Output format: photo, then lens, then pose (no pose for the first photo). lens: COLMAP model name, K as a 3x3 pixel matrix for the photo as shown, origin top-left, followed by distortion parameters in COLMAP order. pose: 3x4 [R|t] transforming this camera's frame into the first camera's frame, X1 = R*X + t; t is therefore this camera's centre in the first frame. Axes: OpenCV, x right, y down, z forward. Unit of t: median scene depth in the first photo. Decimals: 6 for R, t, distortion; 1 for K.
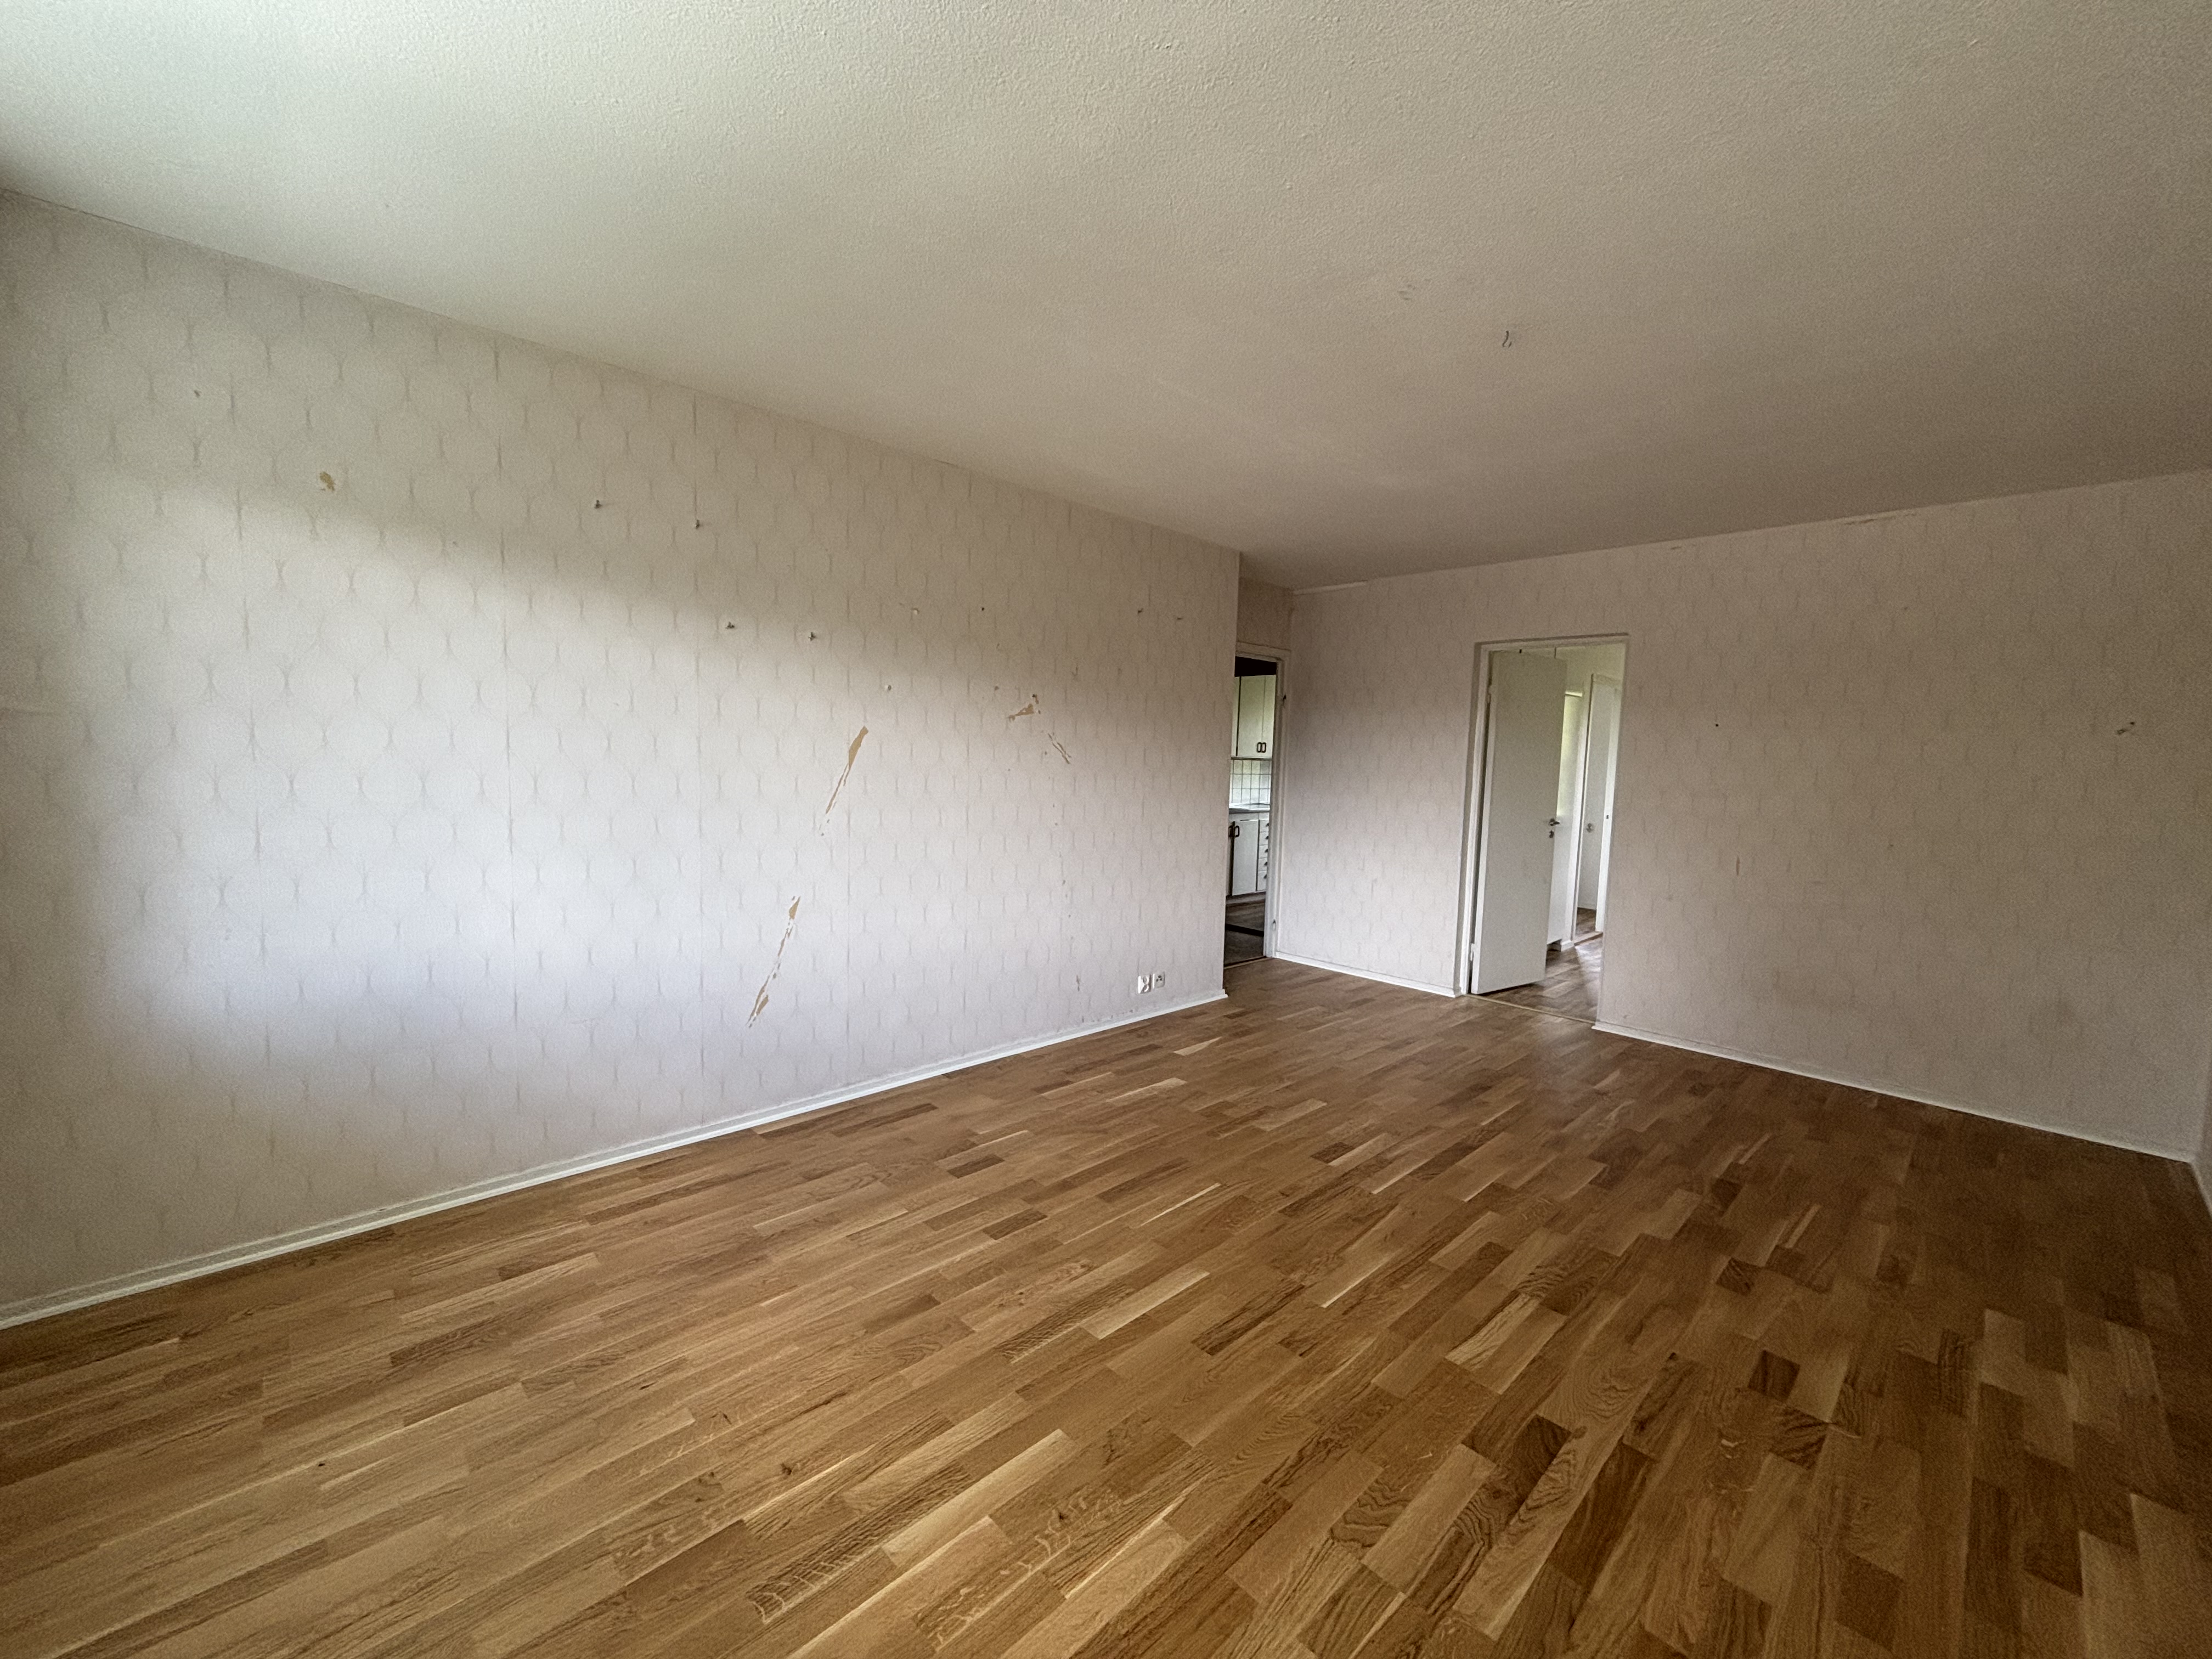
lens RADIAL K [[899.9, 0, 1107.7], [0, 899.9, 828.4], [0, 0, 1]] dist [-0.005322, 0.002640]
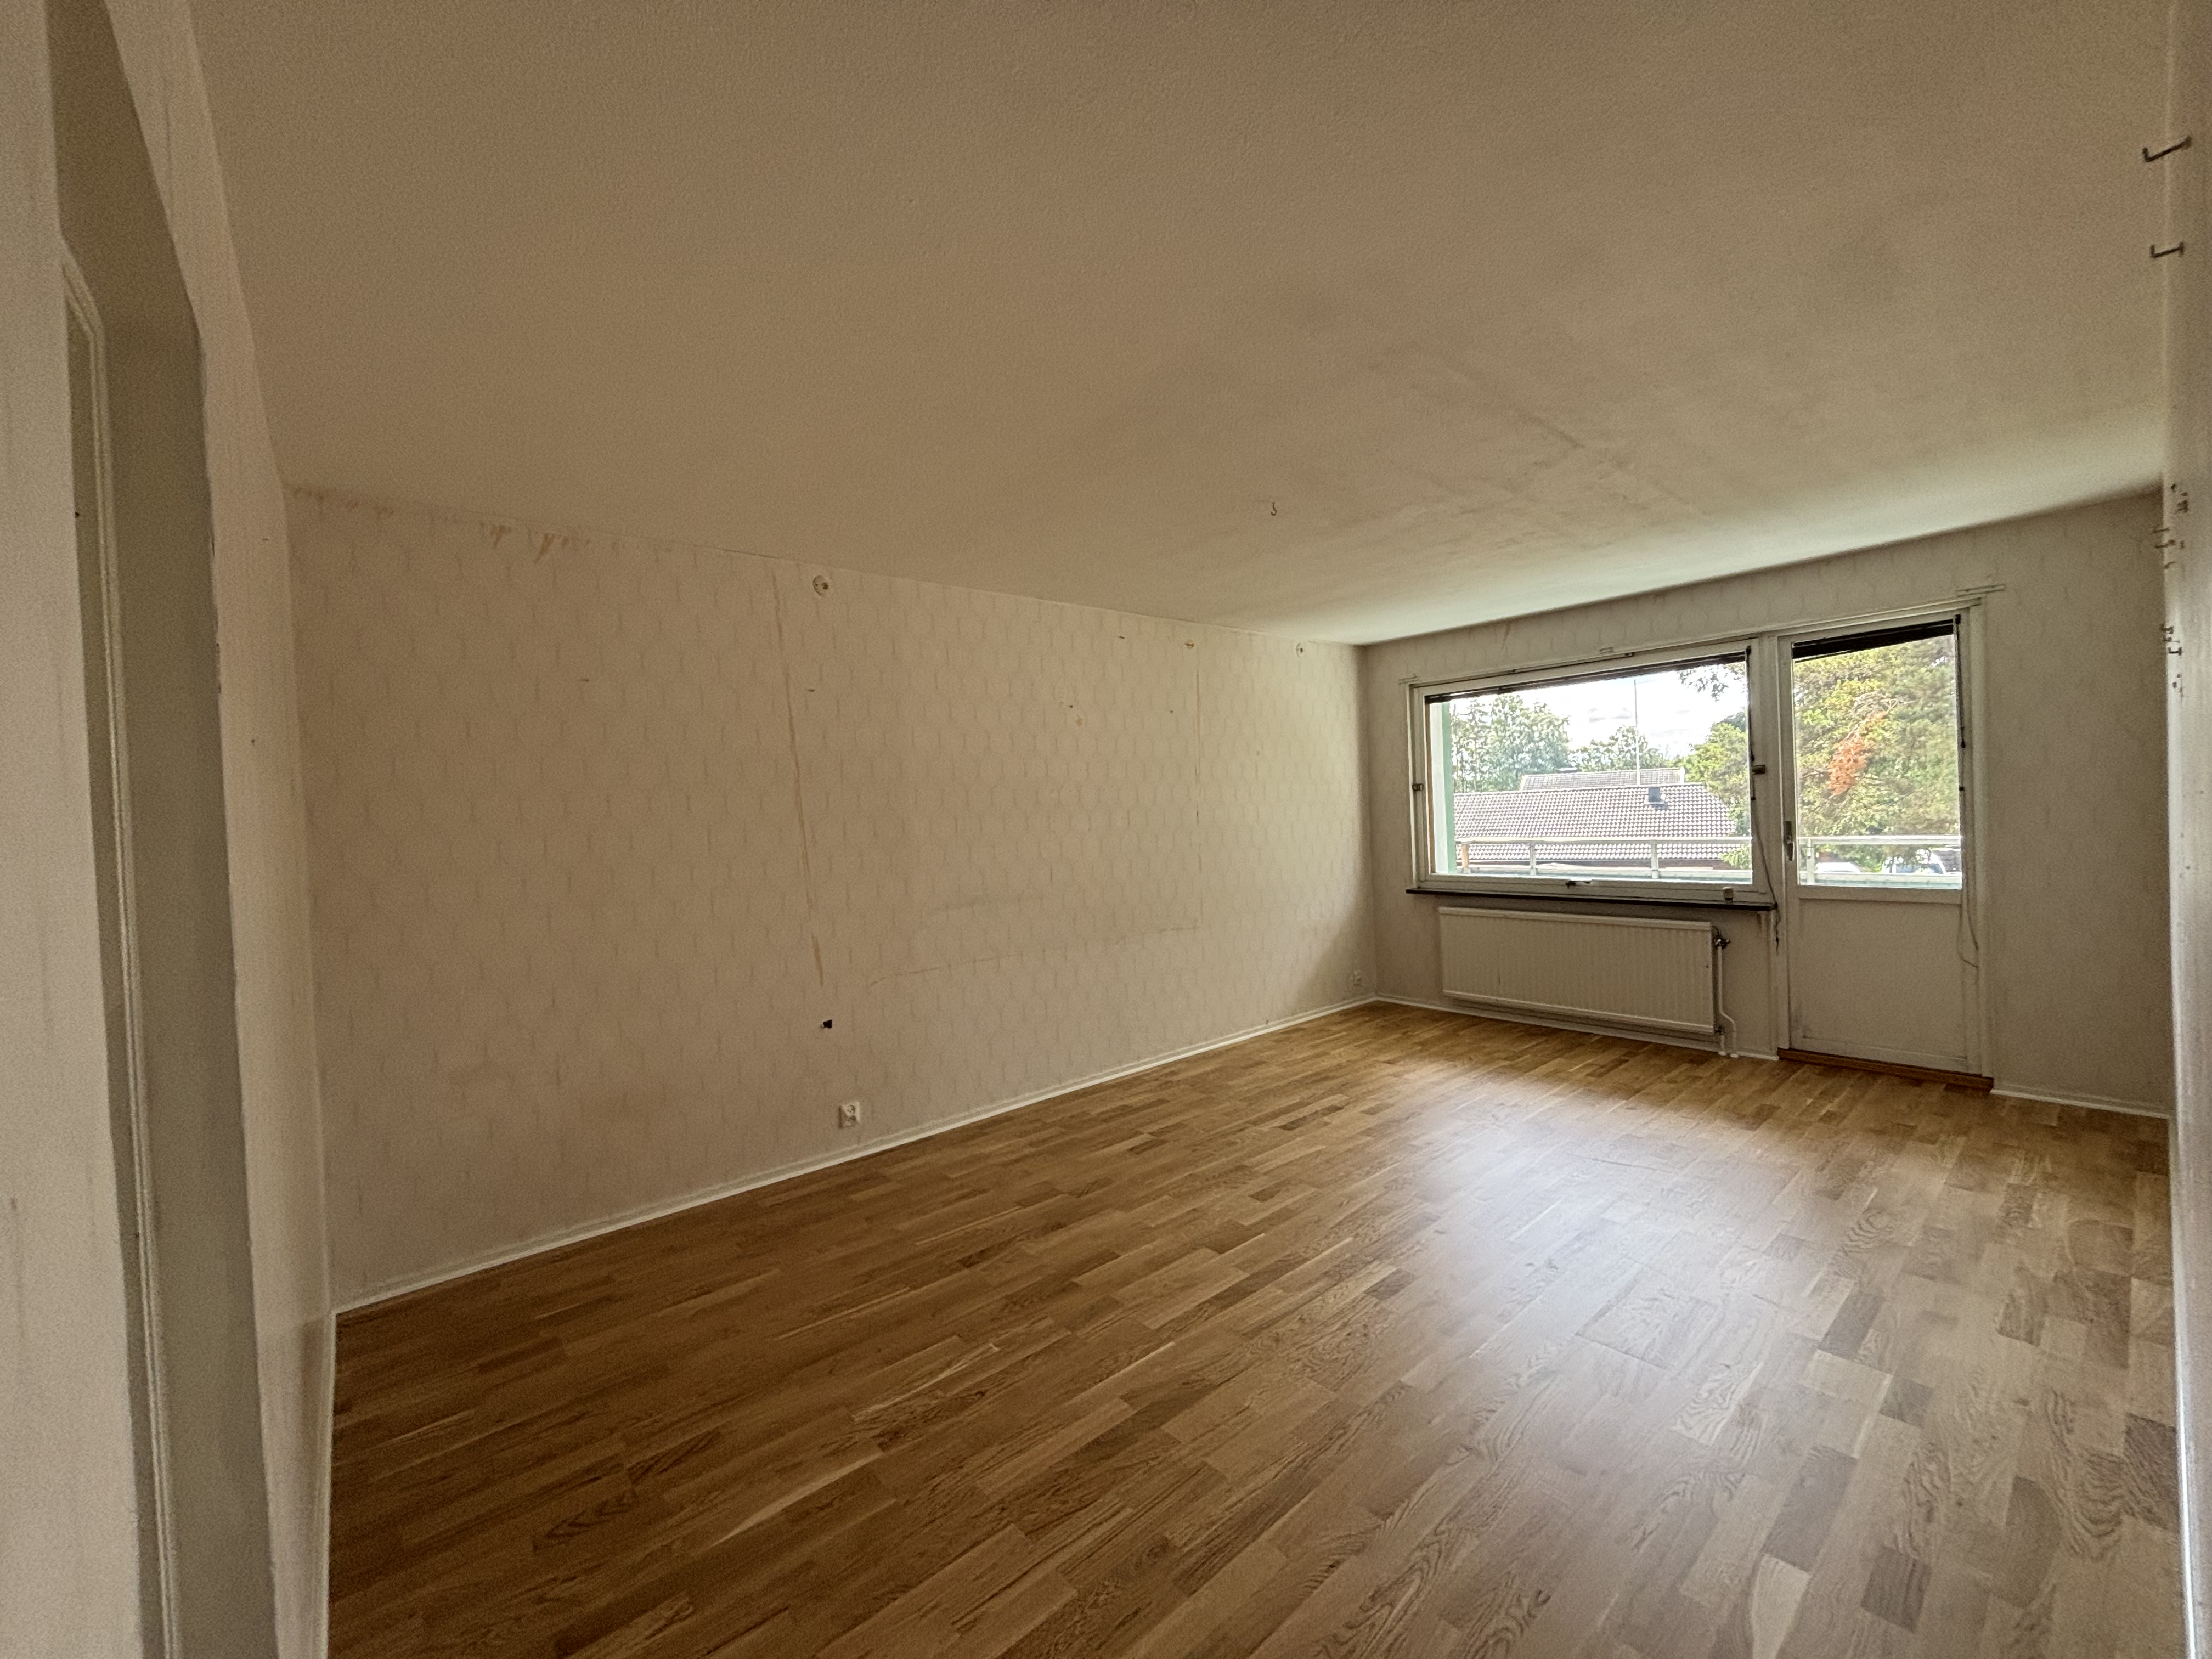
lens RADIAL K [[899.9, 0, 1108.5], [0, 899.9, 824.2], [0, 0, 1]] dist [-0.005322, 0.002640]
pose [[-0.998039, 0.014188, 0.060963, 0.559112], [0.020252, 0.994779, 0.100019, -0.185798], [-0.059226, 0.101058, -0.993116, 2.210361]]
